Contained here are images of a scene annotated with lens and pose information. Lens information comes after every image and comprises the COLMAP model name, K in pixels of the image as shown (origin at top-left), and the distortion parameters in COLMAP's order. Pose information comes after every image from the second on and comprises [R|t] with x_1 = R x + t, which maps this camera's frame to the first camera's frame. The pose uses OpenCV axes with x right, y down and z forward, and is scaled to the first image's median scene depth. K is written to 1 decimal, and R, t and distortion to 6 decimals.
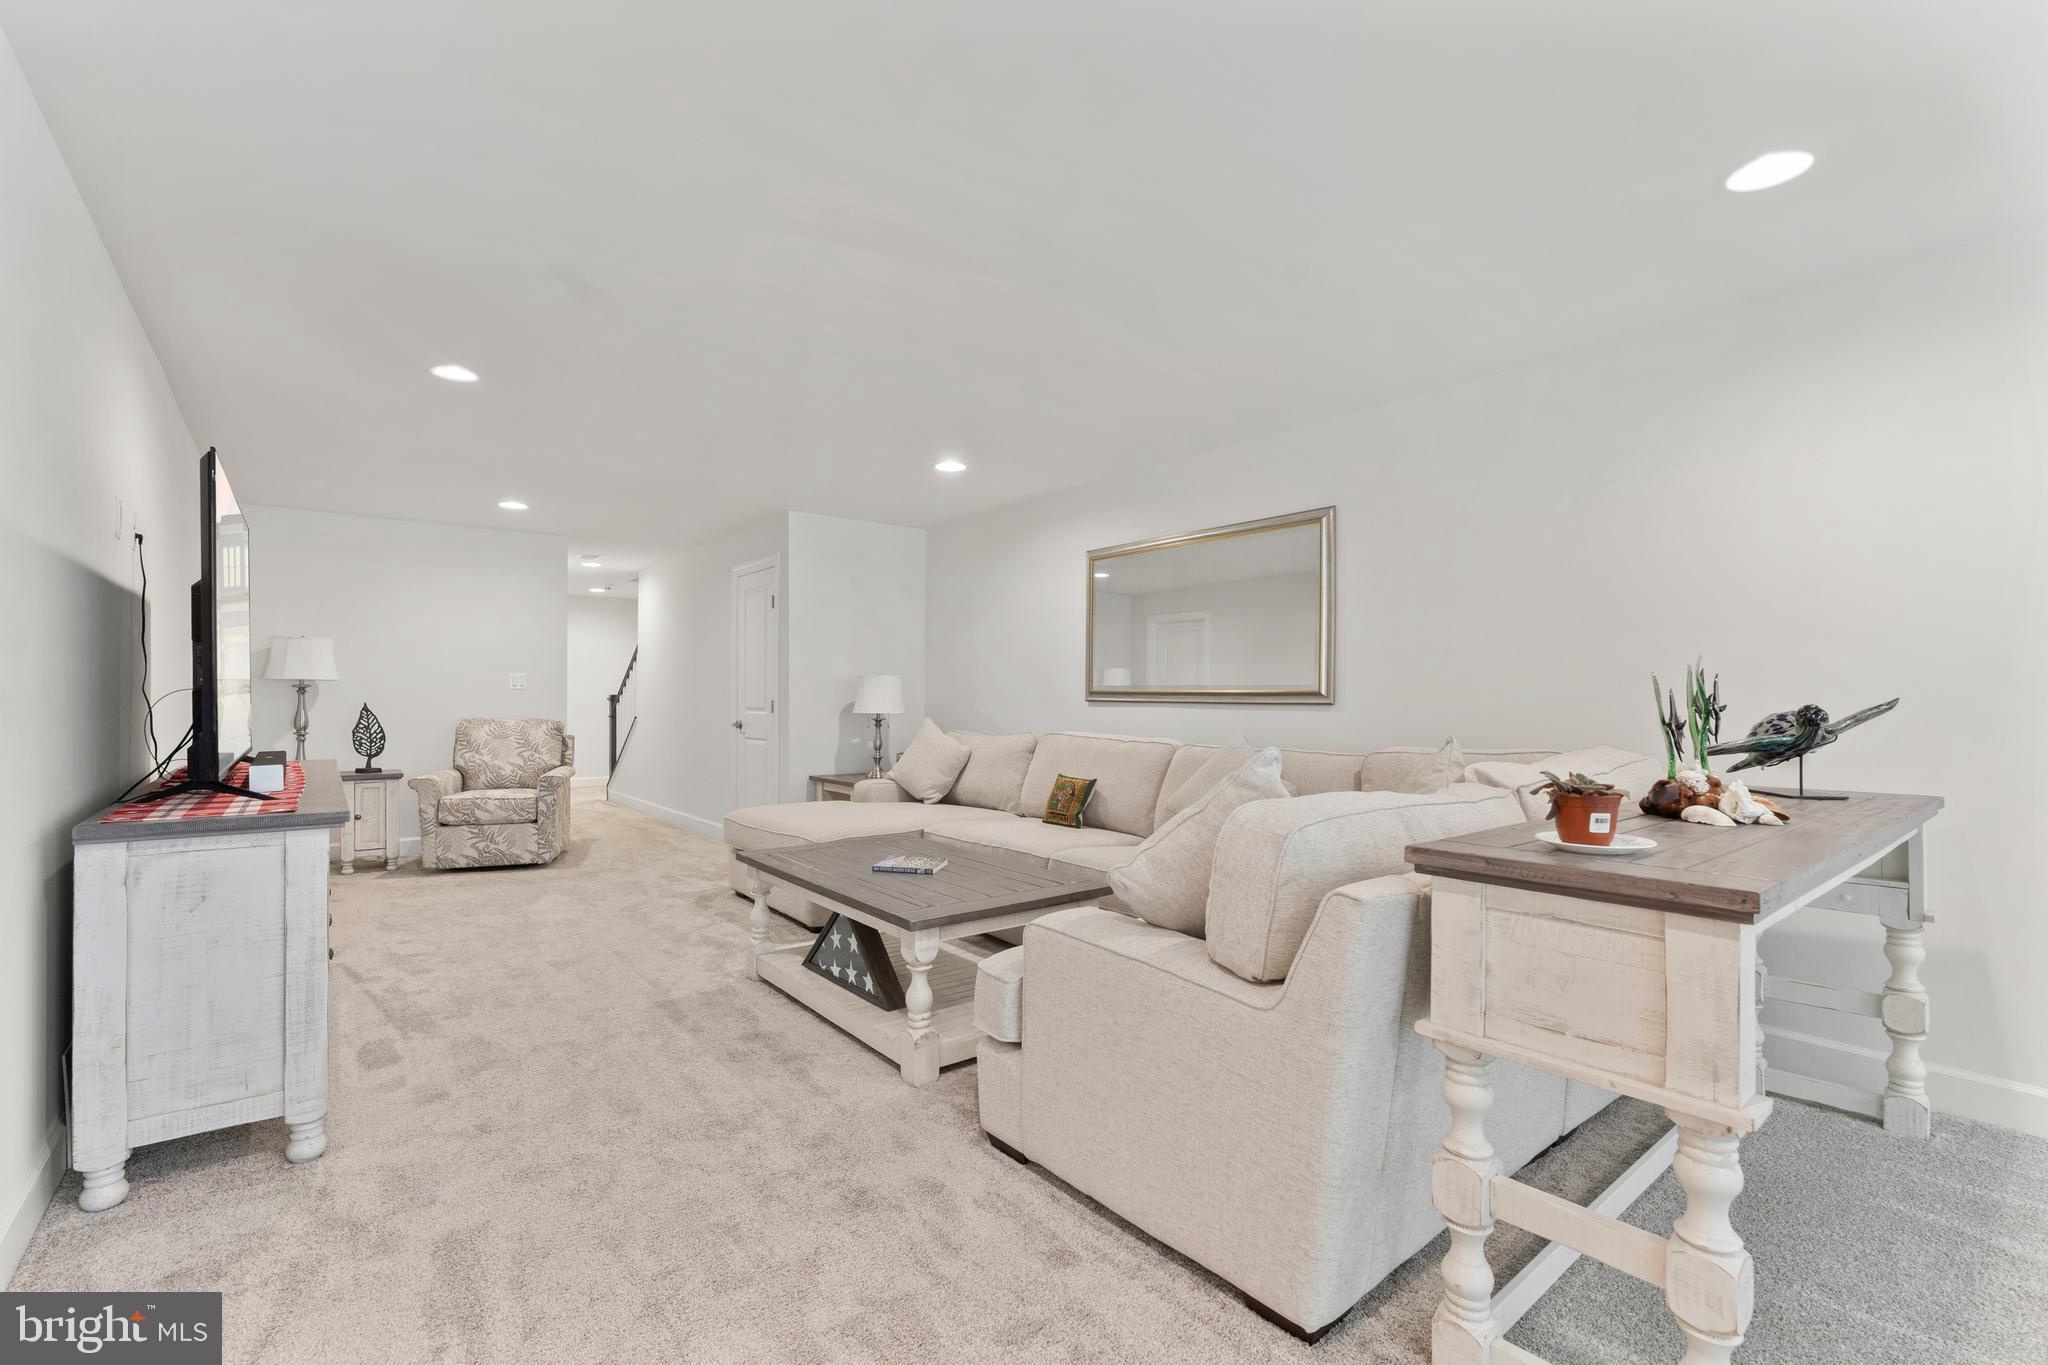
lens RADIAL K [[898.1, 0, 1024.0], [0, 898.1, 682.5], [0, 0, 1]] dist [-0.000524, -0.000038]
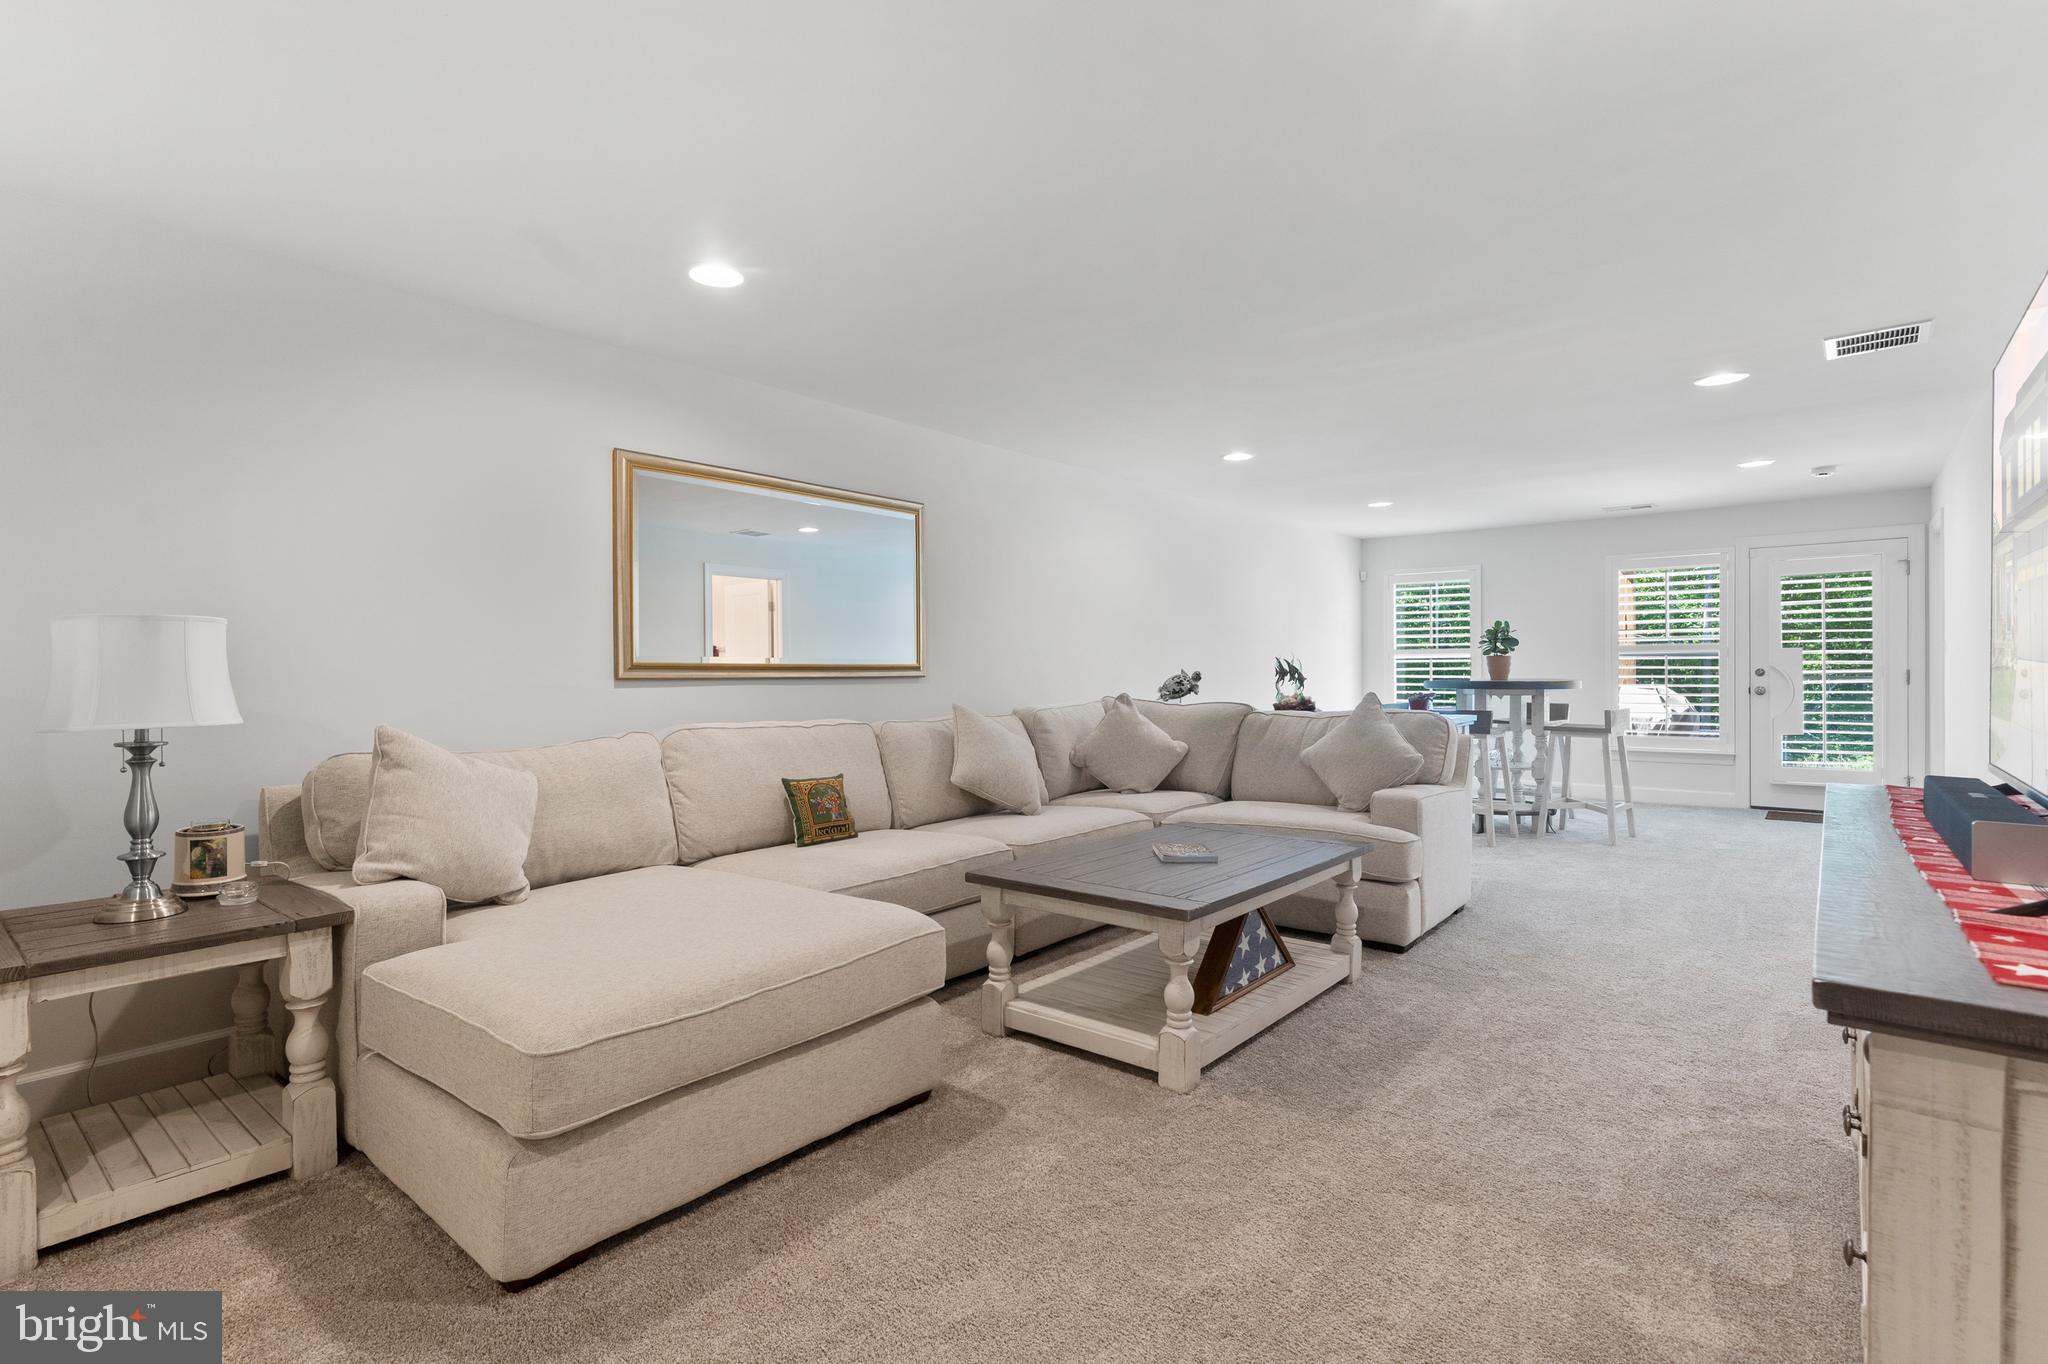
lens RADIAL K [[969.9, 0, 1024.0], [0, 969.9, 682.0], [0, 0, 1]] dist [0.000398, 0.000047]
pose [[-0.194898, -0.011872, 0.980752, -0.862639], [-0.005606, 0.999924, 0.010990, 0.017018], [-0.980808, -0.003356, -0.194950, 1.103921]]
